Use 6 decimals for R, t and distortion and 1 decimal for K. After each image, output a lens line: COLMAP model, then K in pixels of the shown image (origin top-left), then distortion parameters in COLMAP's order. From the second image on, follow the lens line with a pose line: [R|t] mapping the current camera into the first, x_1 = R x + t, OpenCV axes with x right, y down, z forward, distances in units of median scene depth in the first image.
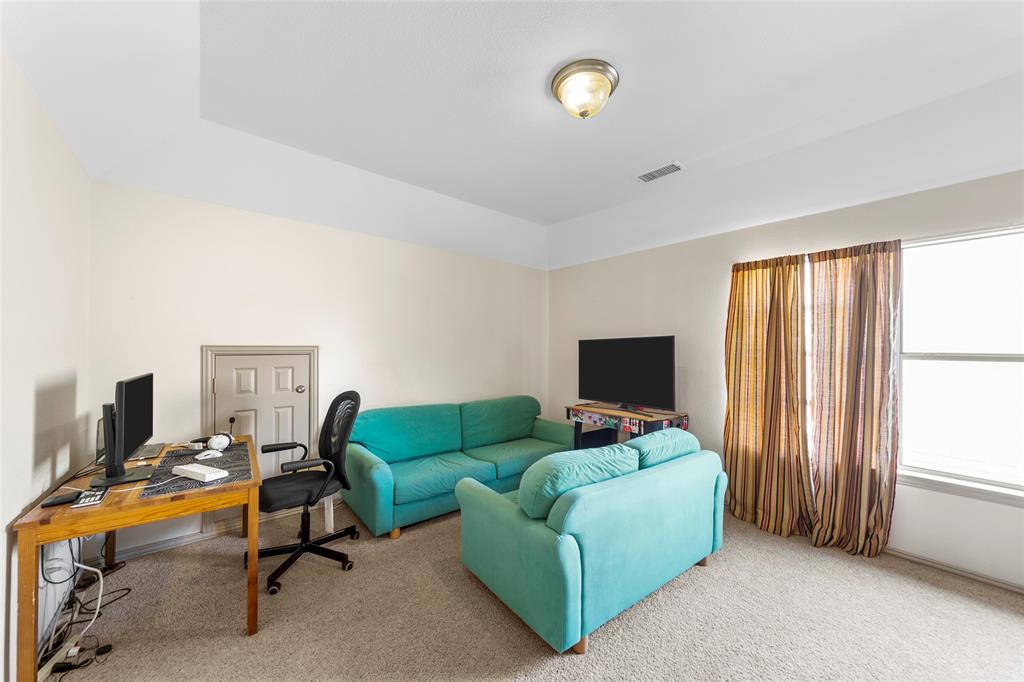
lens RADIAL K [[373.6, 0, 512.6], [0, 373.6, 346.9], [0, 0, 1]] dist [0.005878, -0.000444]
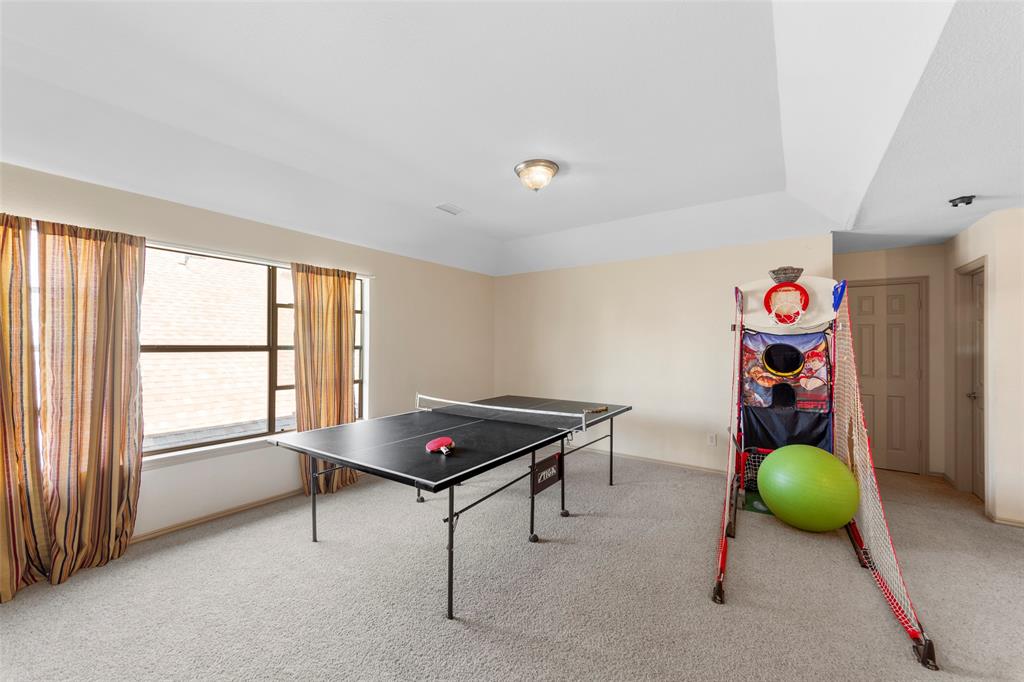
lens RADIAL K [[373.6, 0, 514.6], [0, 373.6, 342.3], [0, 0, 1]] dist [0.005878, -0.000444]
pose [[-0.218566, -0.003359, 0.975816, -0.206643], [-0.002551, 0.999993, 0.002871, 0.000838], [-0.975819, -0.001861, -0.218573, 0.211598]]
